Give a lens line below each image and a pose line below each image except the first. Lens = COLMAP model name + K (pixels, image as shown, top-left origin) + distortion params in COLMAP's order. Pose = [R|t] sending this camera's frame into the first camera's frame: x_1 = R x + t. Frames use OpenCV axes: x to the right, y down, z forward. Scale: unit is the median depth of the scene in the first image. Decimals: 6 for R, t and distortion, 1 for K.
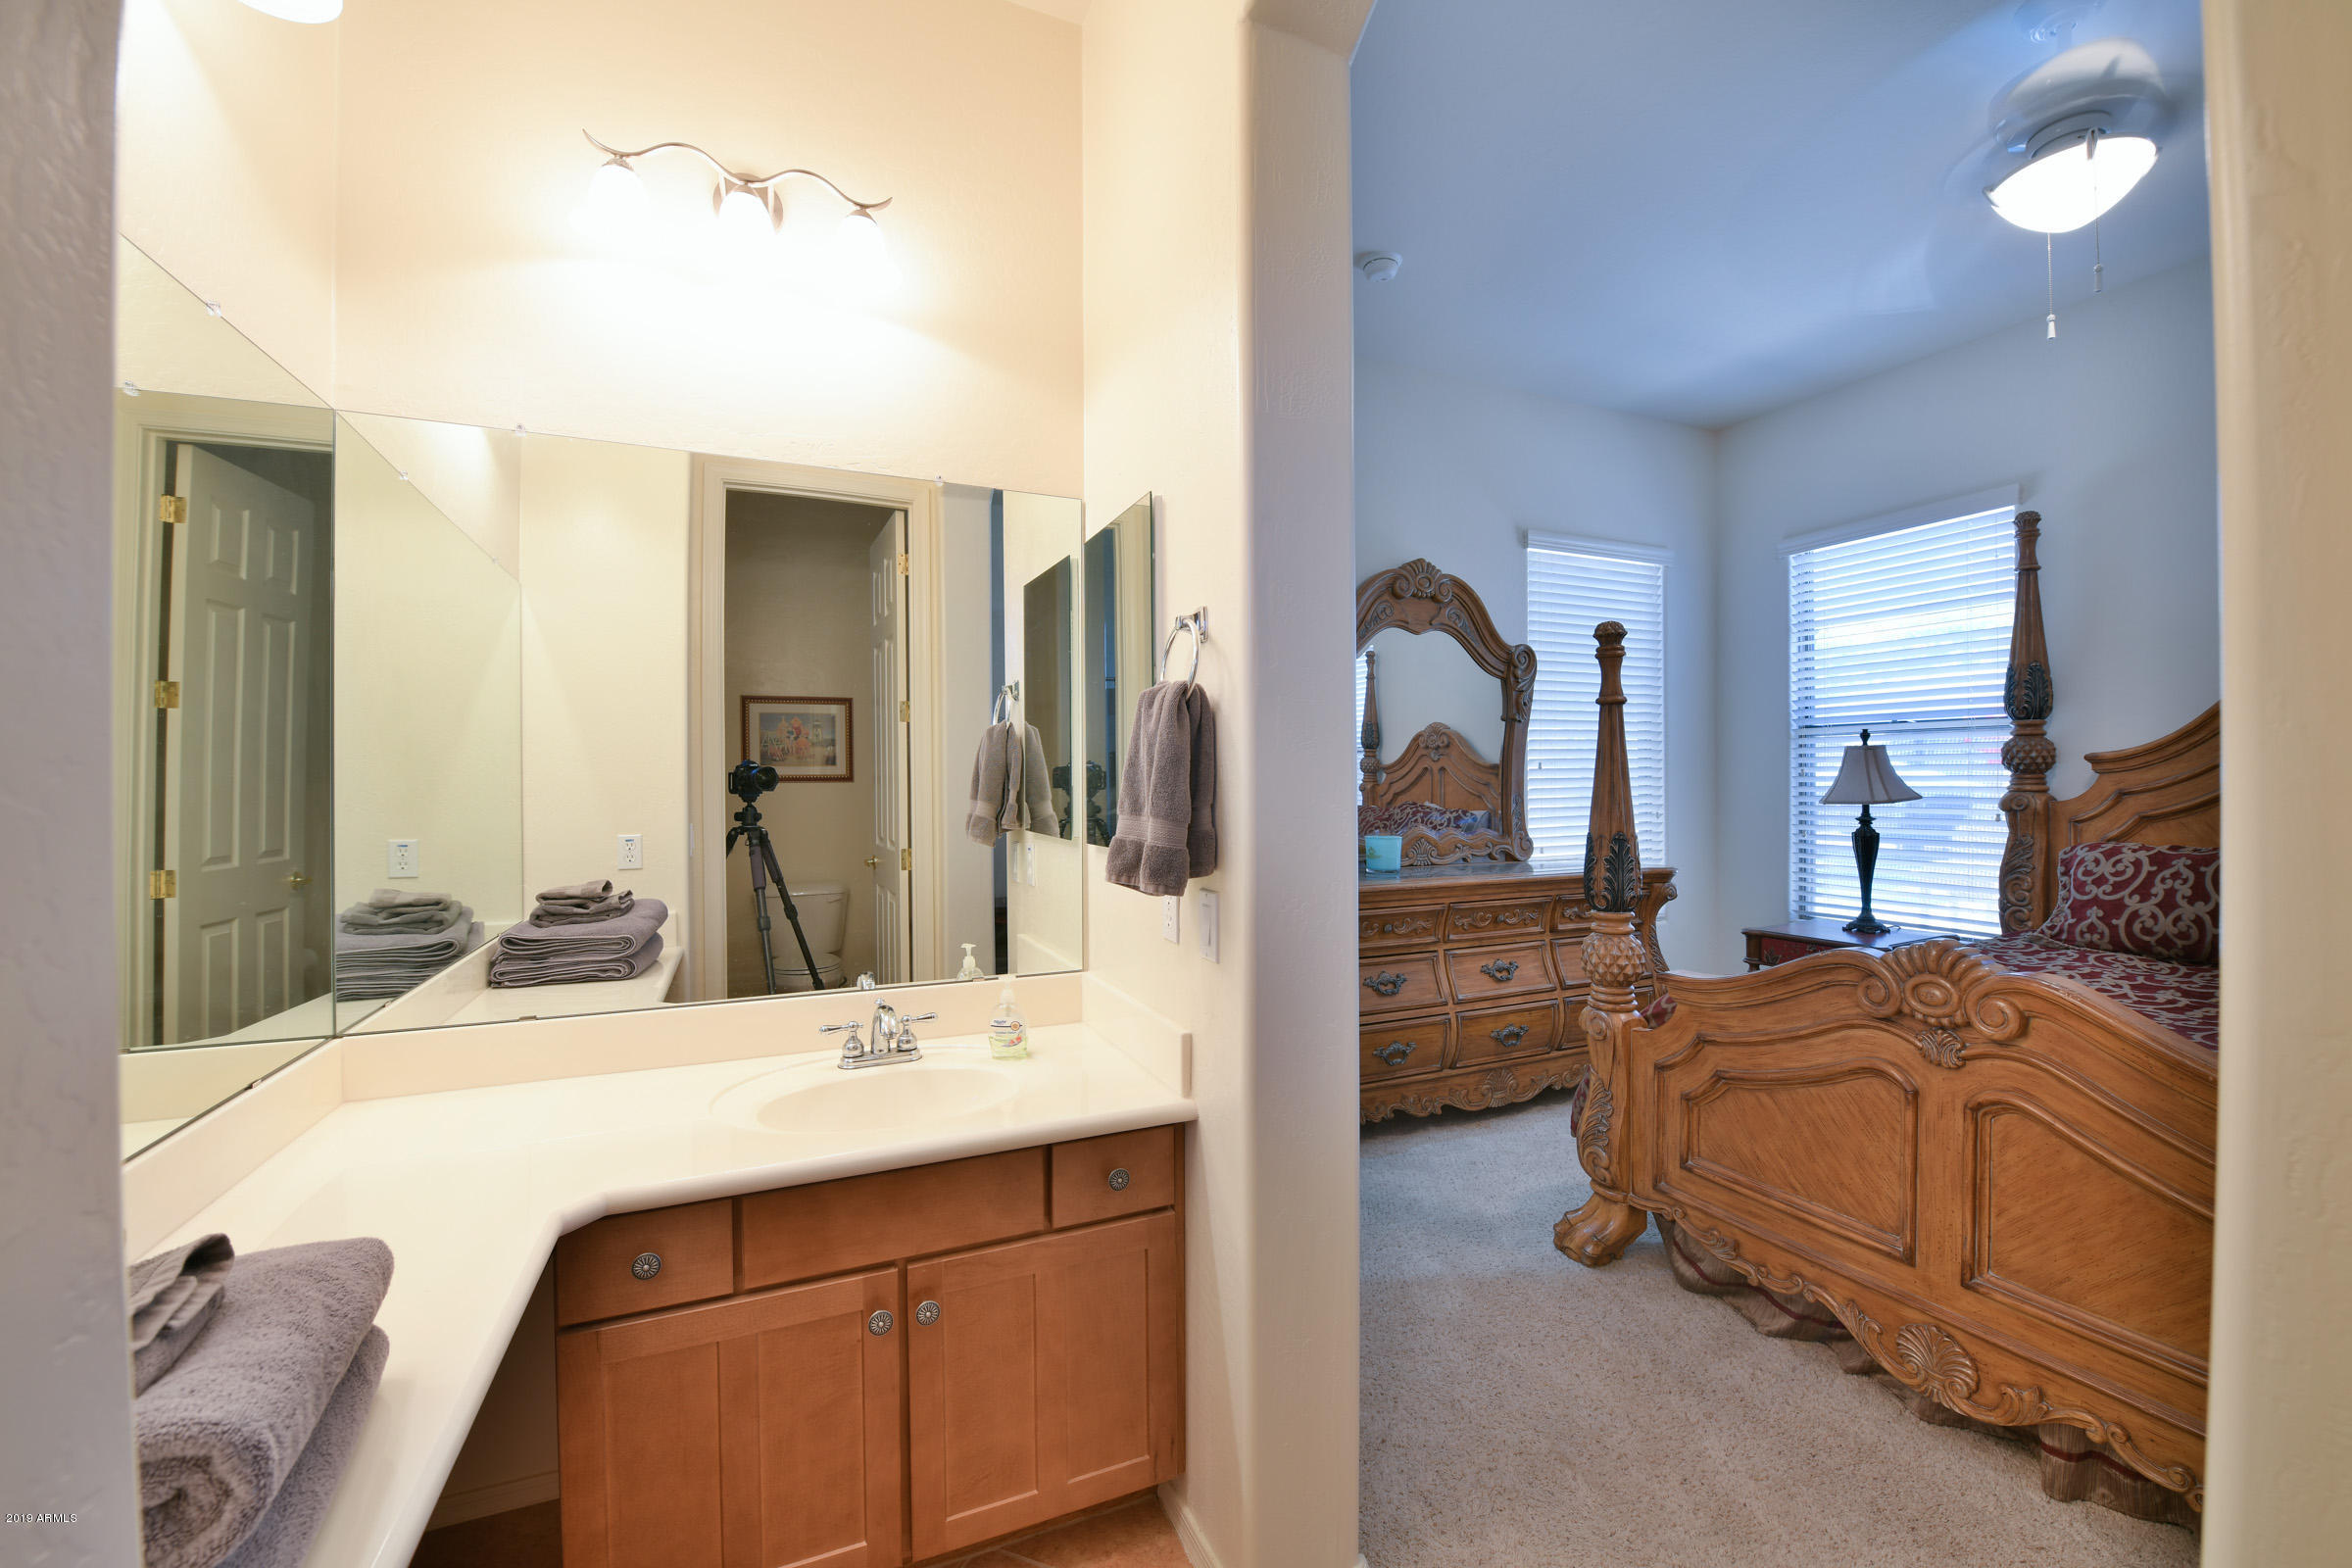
lens RADIAL K [[935.8, 0, 1180.5], [0, 935.8, 779.0], [0, 0, 1]] dist [-0.018863, -0.000308]
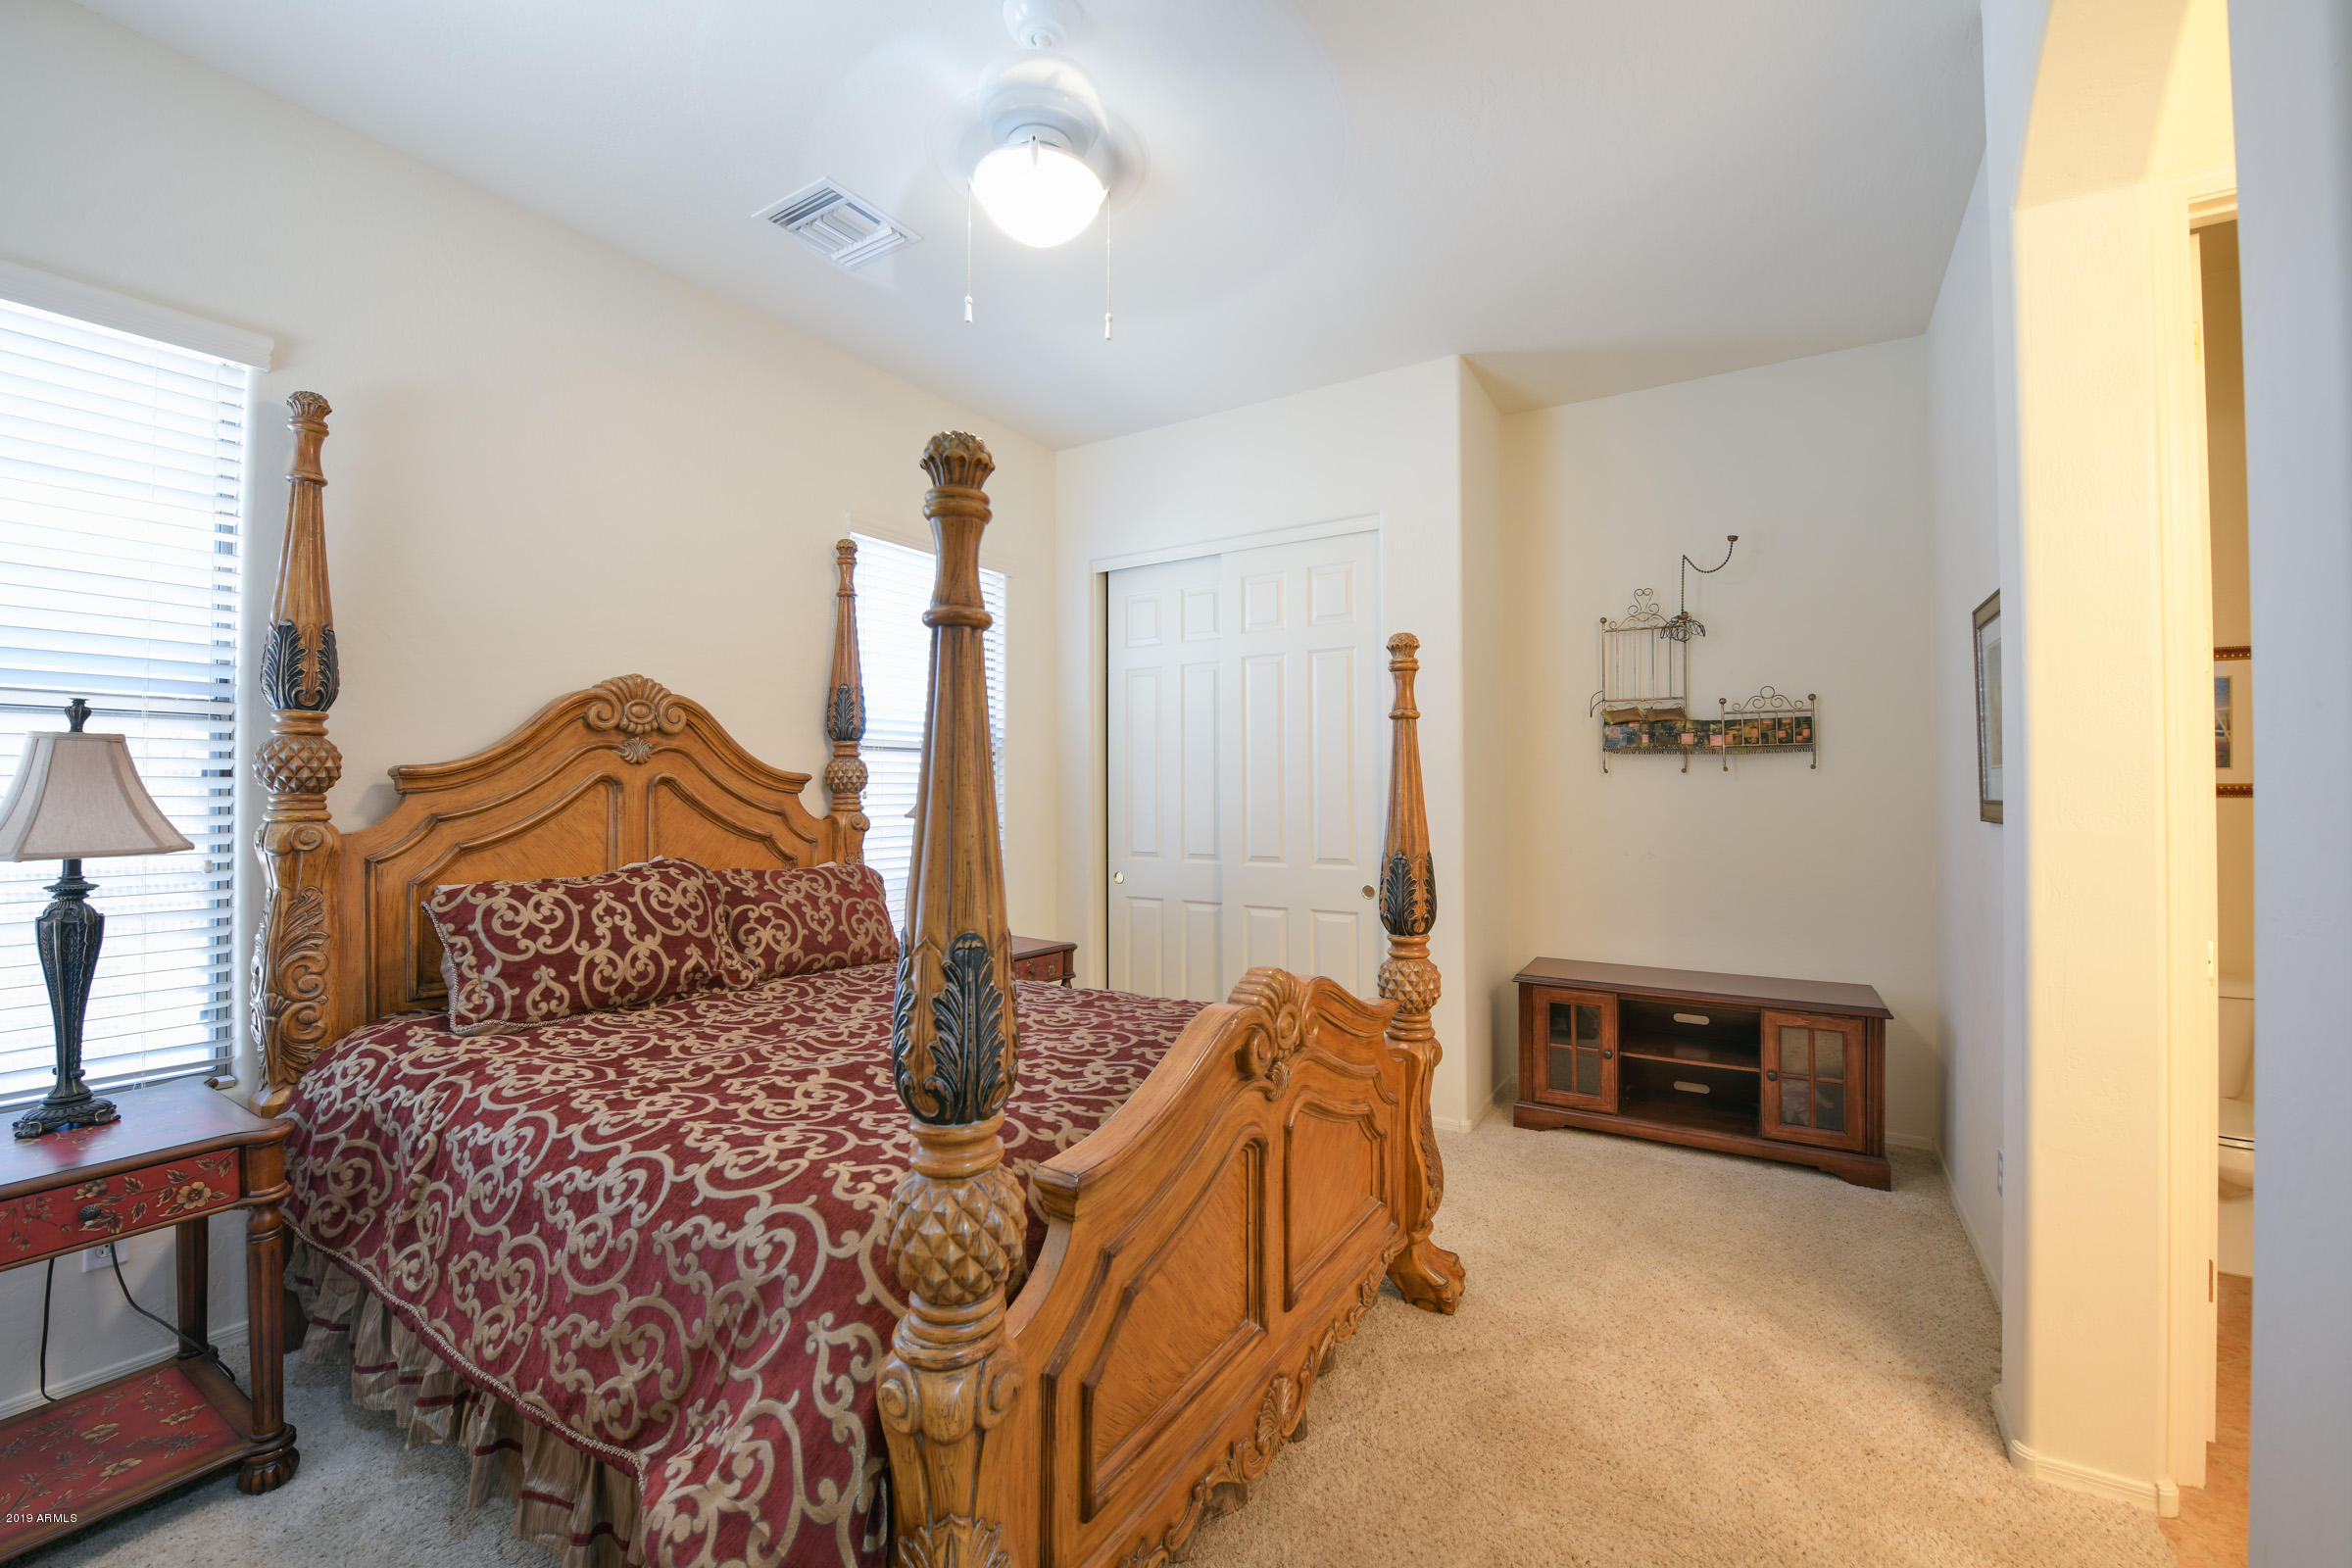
lens RADIAL K [[923.1, 0, 1200.9], [0, 923.1, 785.0], [0, 0, 1]] dist [-0.017925, -0.000004]
pose [[-0.540166, 0.010350, 0.841495, 0.048590], [0.006010, 0.999946, -0.008441, -0.002699], [-0.841537, 0.000498, -0.540200, 0.905377]]
